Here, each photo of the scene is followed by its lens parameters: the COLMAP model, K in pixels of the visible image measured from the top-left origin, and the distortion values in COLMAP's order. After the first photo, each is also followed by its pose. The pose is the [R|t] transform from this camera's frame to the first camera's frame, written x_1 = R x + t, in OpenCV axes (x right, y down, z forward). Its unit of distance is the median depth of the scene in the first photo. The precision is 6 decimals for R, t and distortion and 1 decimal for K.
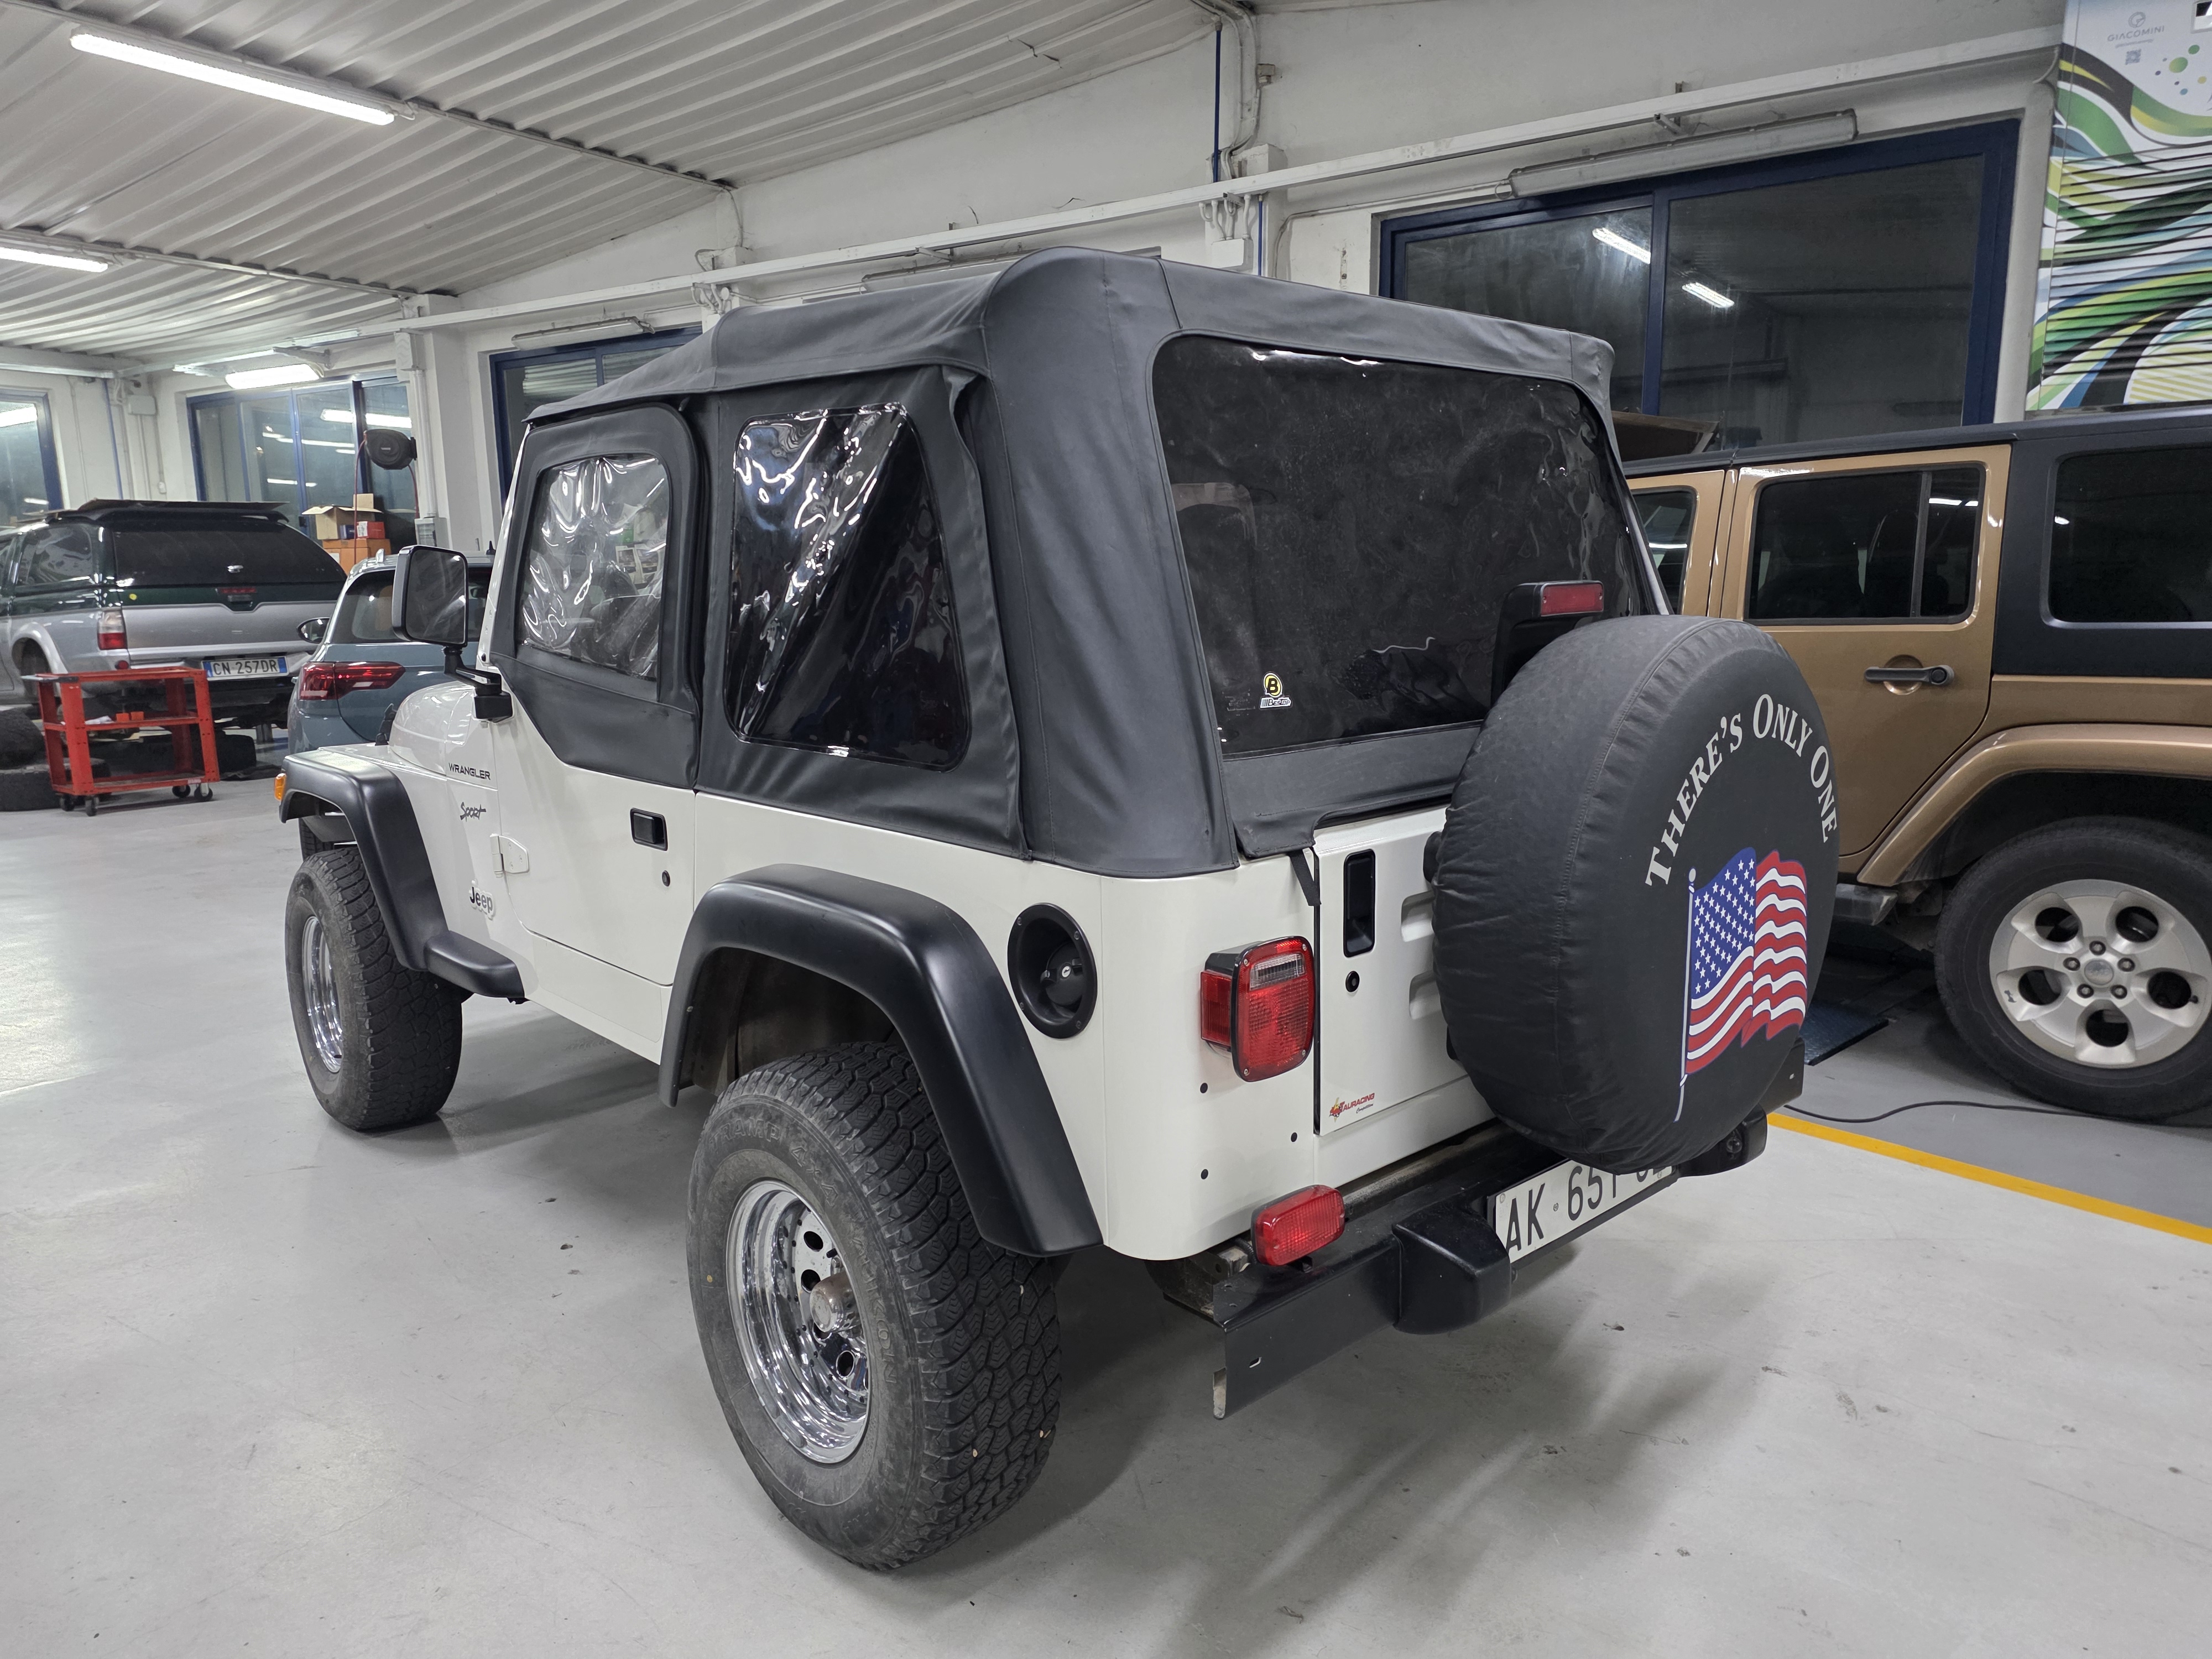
lens RADIAL K [[1629.2, 0, 1111.8], [0, 1629.2, 823.4], [0, 0, 1]] dist [0.090351, -0.070609]
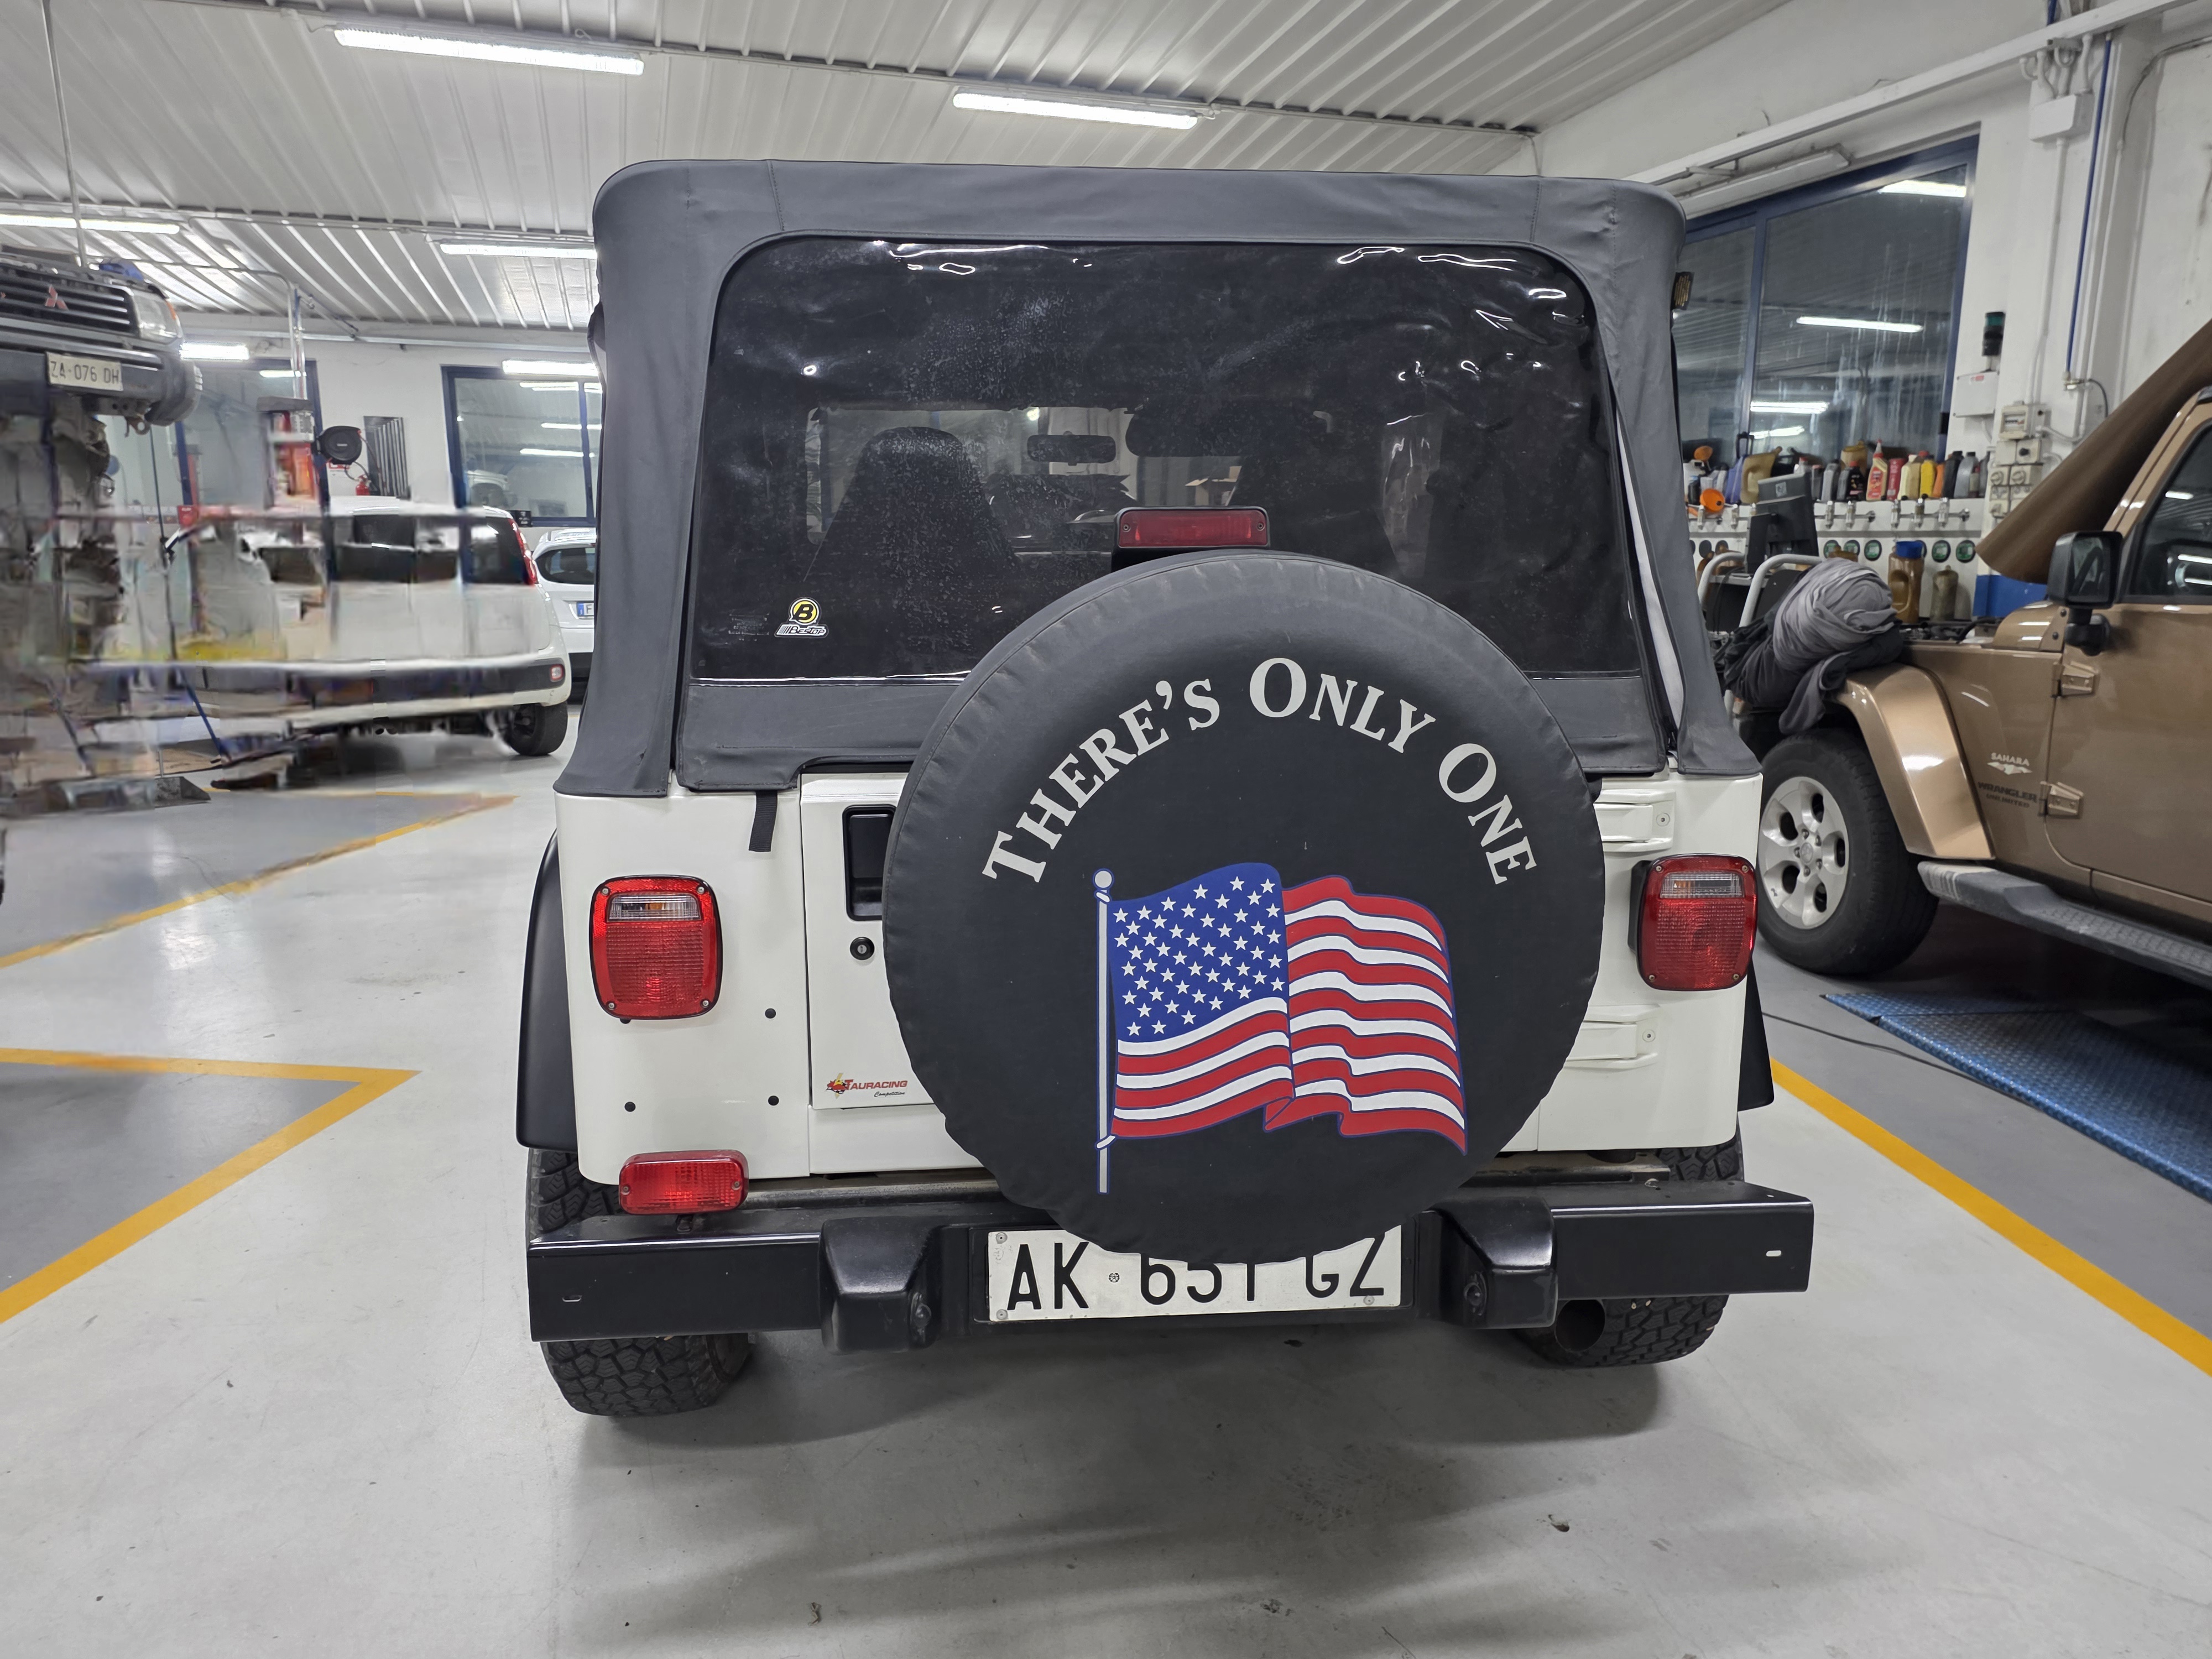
lens RADIAL K [[1629.2, 0, 1111.8], [0, 1629.2, 823.4], [0, 0, 1]] dist [0.090351, -0.070609]
pose [[0.757922, 0.122015, -0.640833, 0.780937], [-0.114549, 0.991982, 0.053395, -0.033903], [0.642209, 0.032937, 0.765821, 0.378813]]
